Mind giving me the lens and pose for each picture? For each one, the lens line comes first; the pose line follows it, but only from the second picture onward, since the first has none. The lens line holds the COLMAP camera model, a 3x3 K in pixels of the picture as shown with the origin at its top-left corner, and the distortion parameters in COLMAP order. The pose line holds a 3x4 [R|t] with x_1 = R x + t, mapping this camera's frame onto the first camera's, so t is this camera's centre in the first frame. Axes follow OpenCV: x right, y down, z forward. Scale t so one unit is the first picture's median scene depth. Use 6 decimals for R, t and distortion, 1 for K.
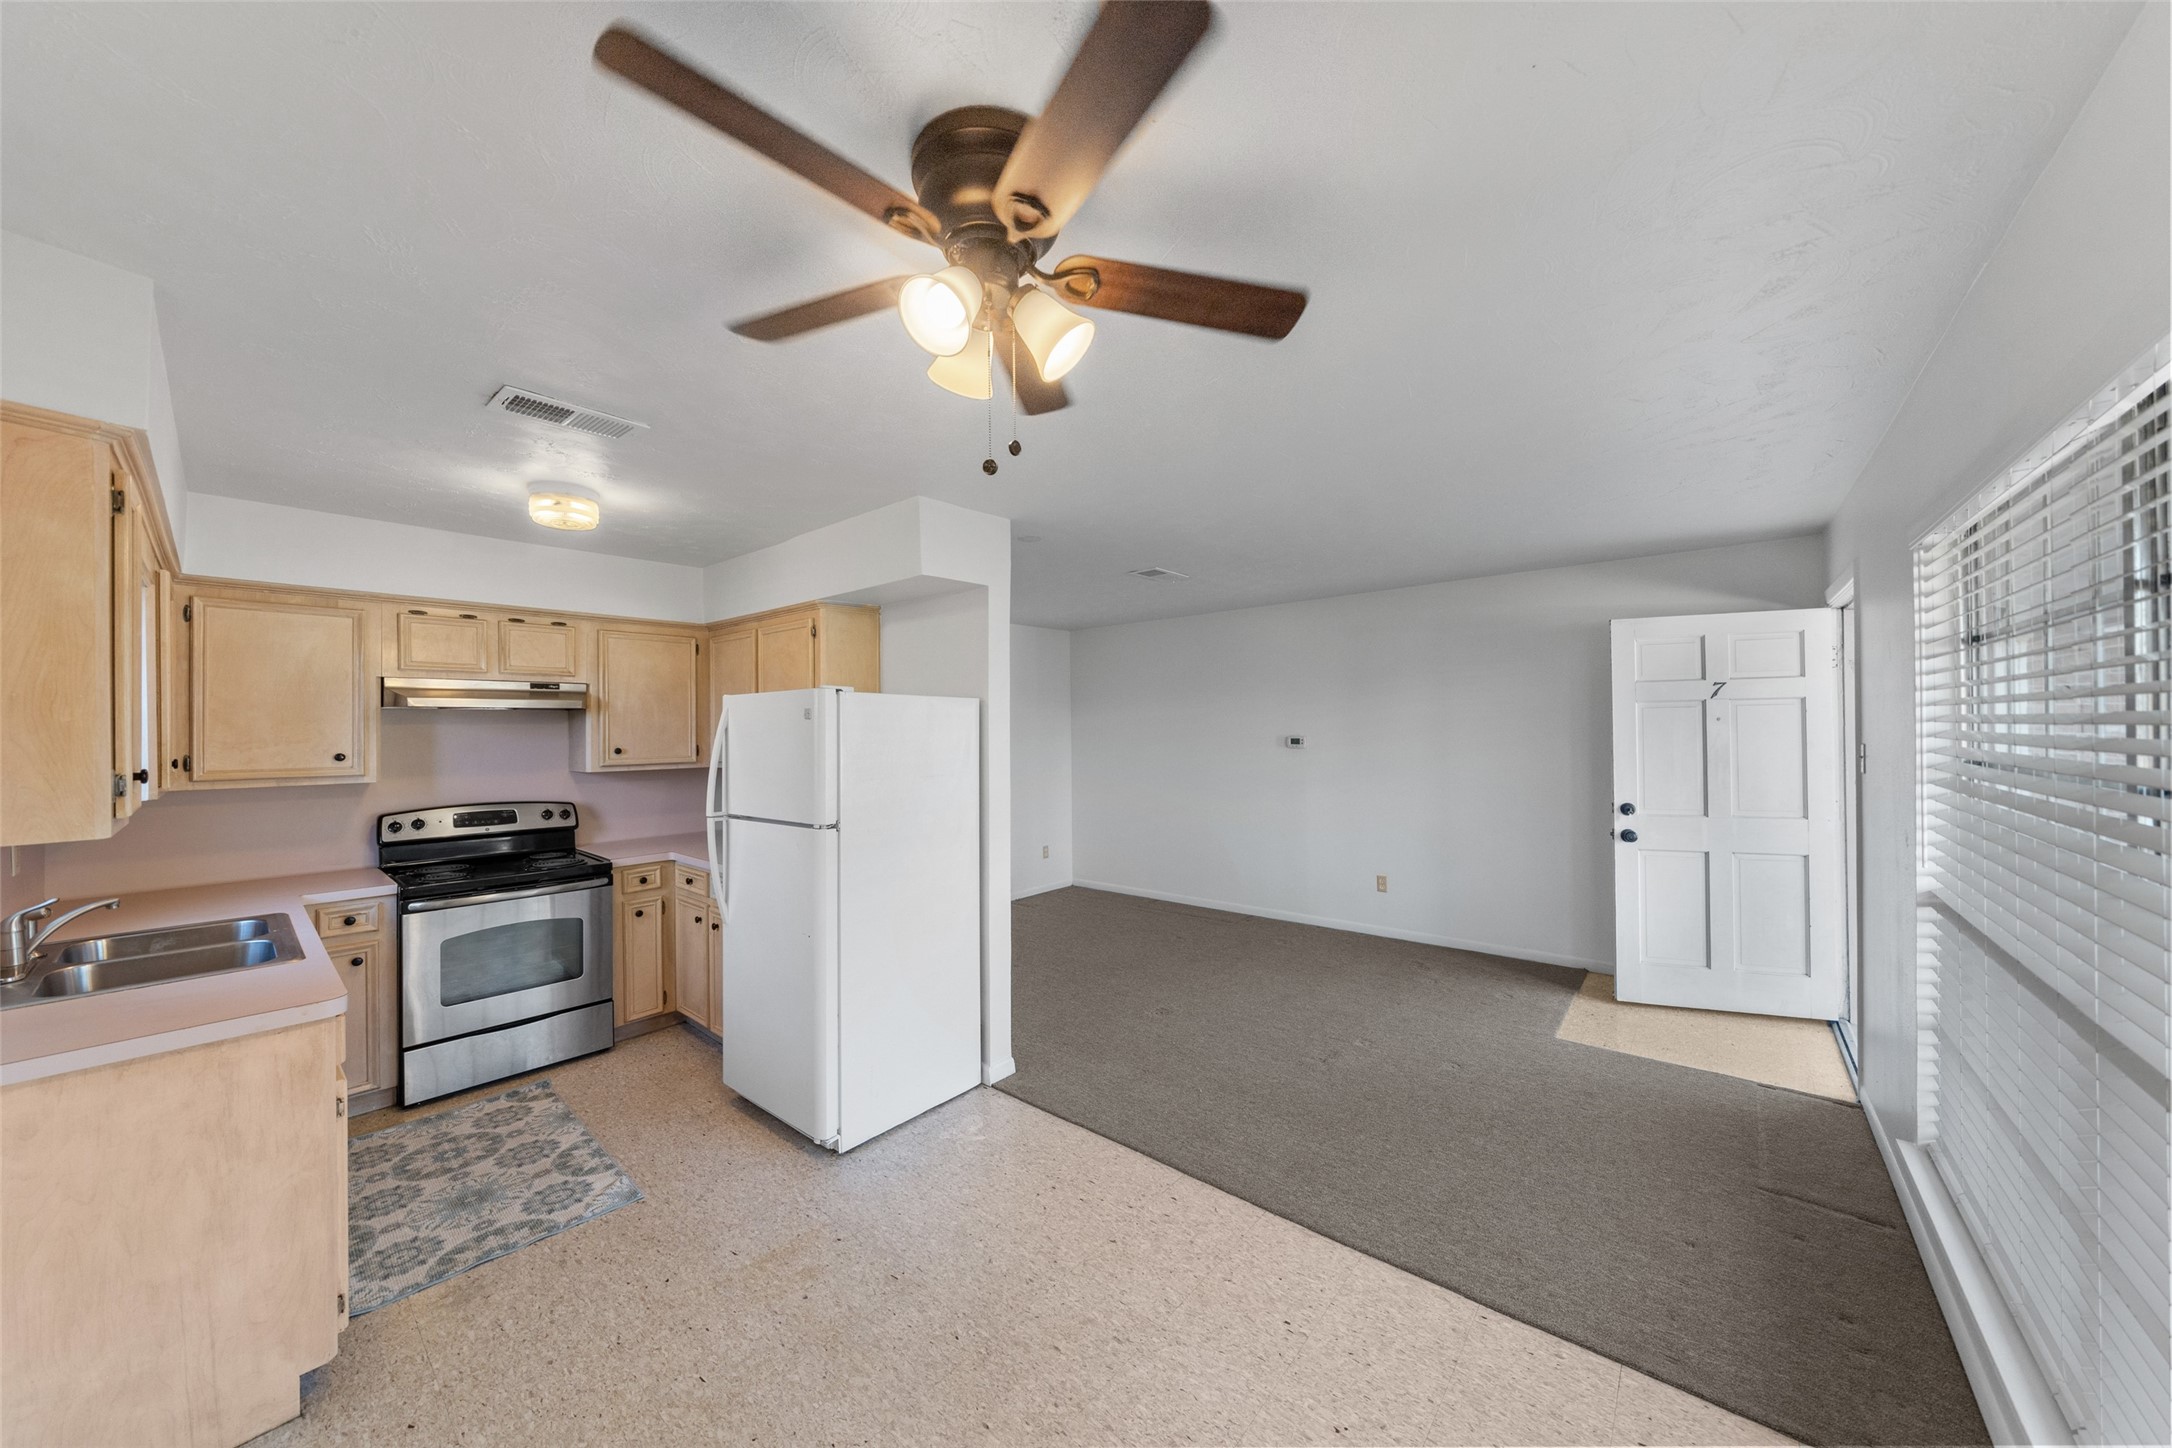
lens RADIAL K [[740.9, 0, 1090.6], [0, 740.9, 721.0], [0, 0, 1]] dist [0.000510, -0.000031]
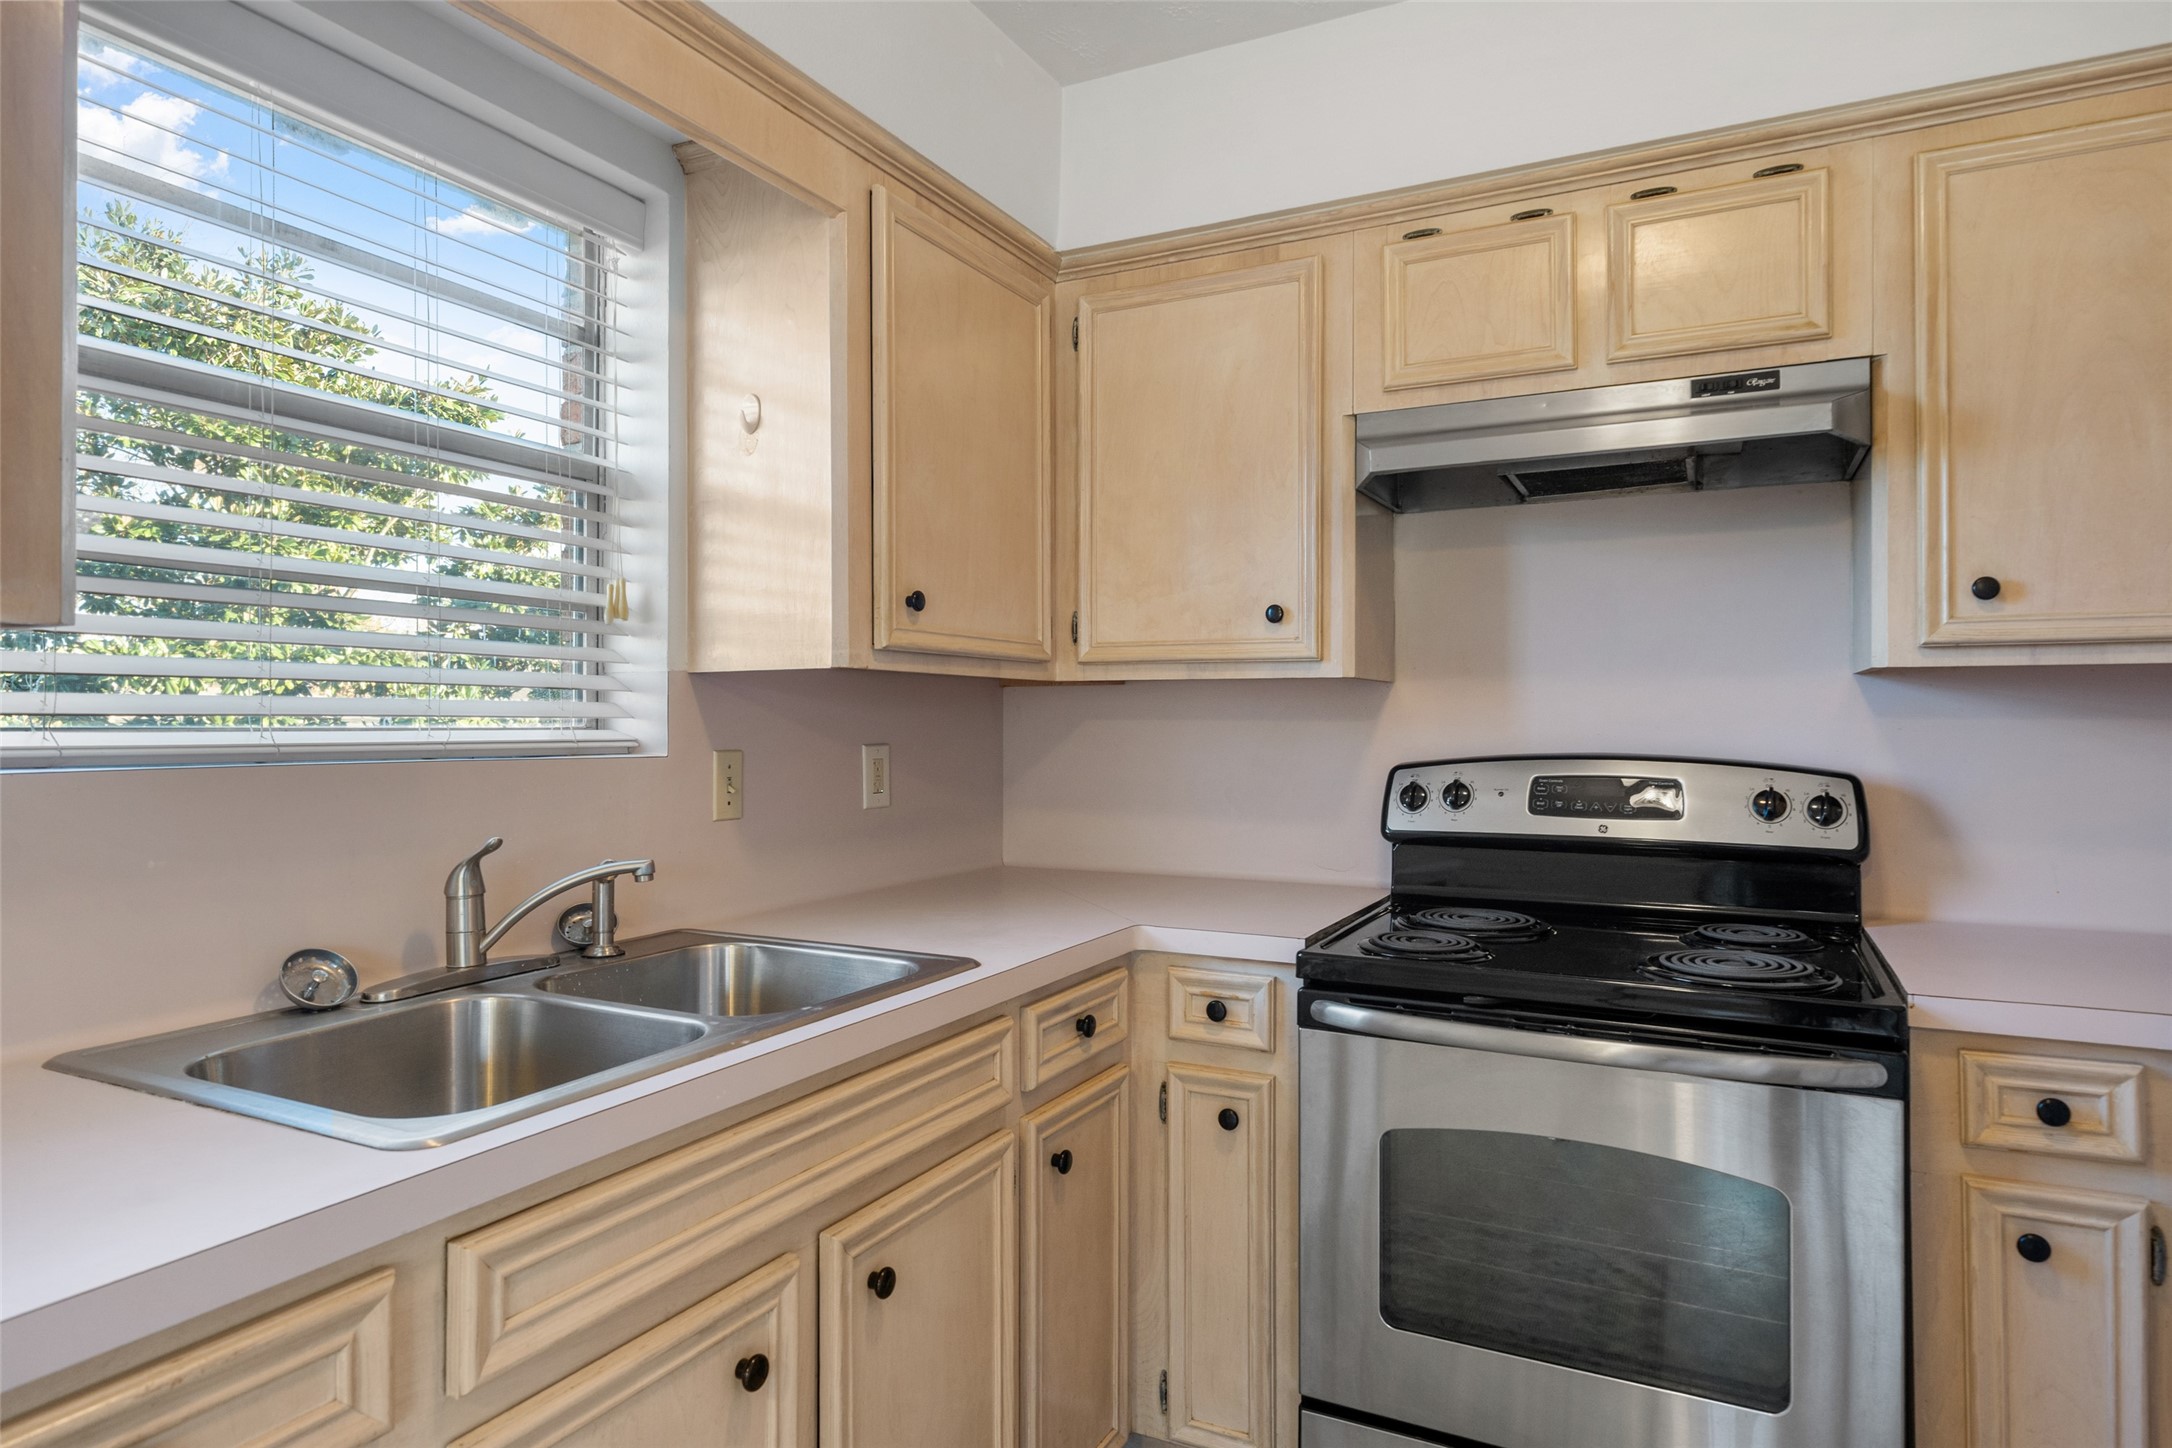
lens RADIAL K [[1239.2, 0, 1096.9], [0, 1239.2, 717.1], [0, 0, 1]] dist [-0.000112, 0.000977]
pose [[0.230588, 0.007359, -0.973024, -0.319528], [0.009998, 0.999901, 0.009932, 0.090960], [0.973000, -0.012019, 0.230492, 0.673431]]
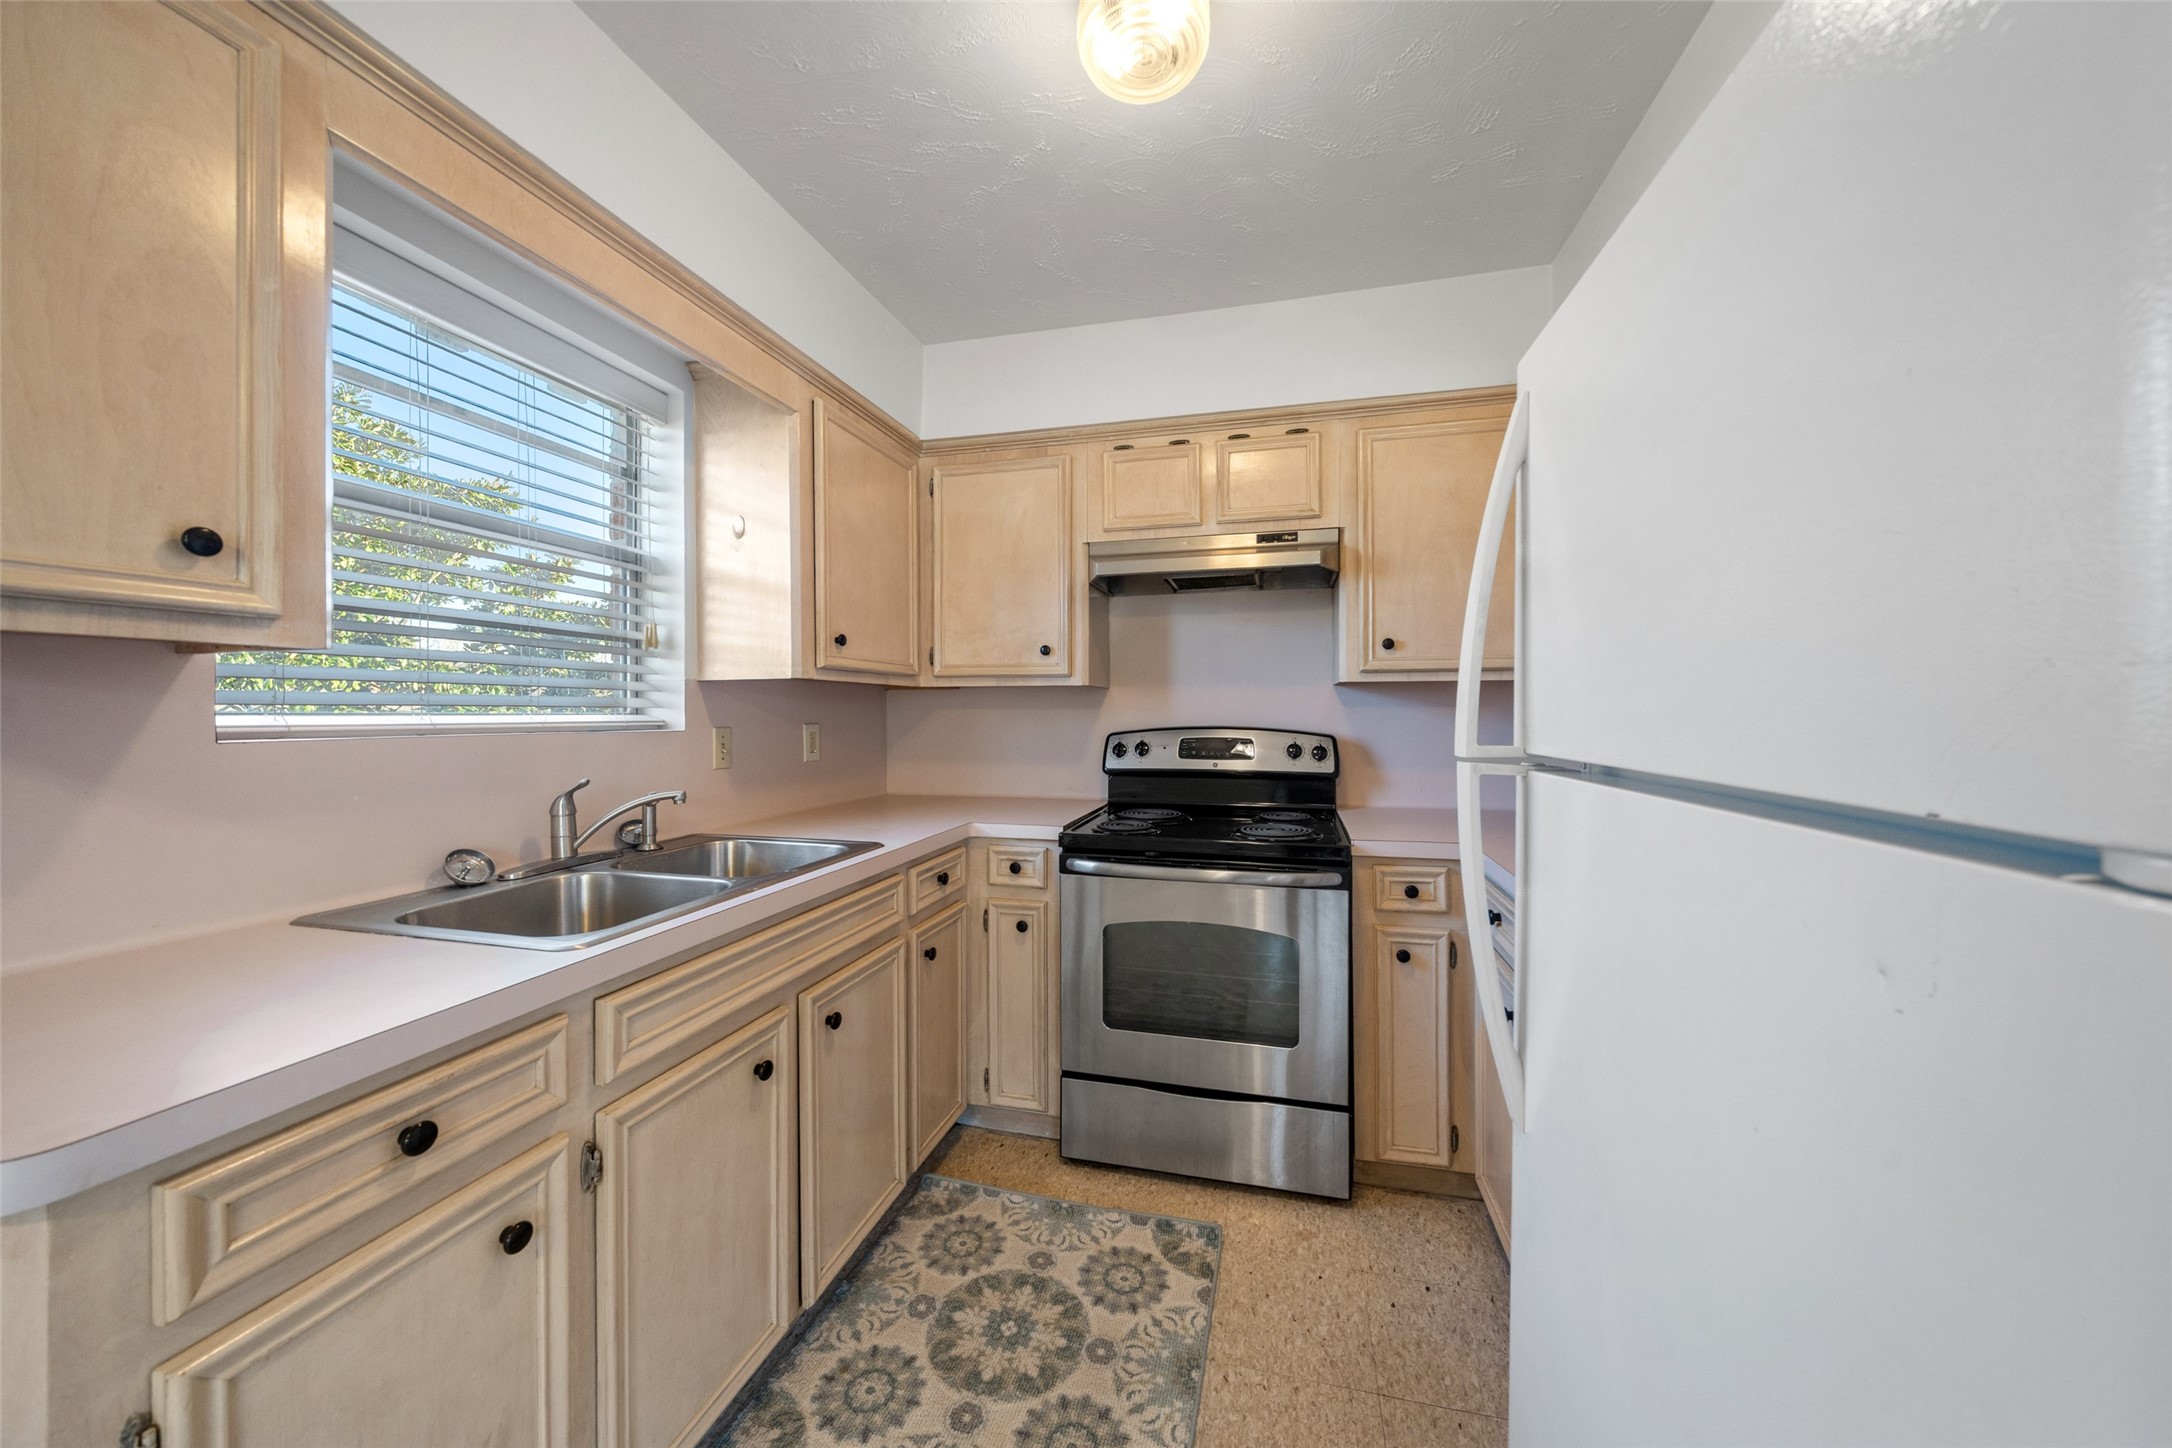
lens RADIAL K [[746.4, 0, 1095.7], [0, 746.4, 715.6], [0, 0, 1]] dist [-0.001099, 0.000114]
pose [[0.436564, 0.014597, -0.899555, -0.269196], [0.009198, 0.999744, 0.020686, 0.092176], [0.899626, -0.017305, 0.436318, 0.646382]]
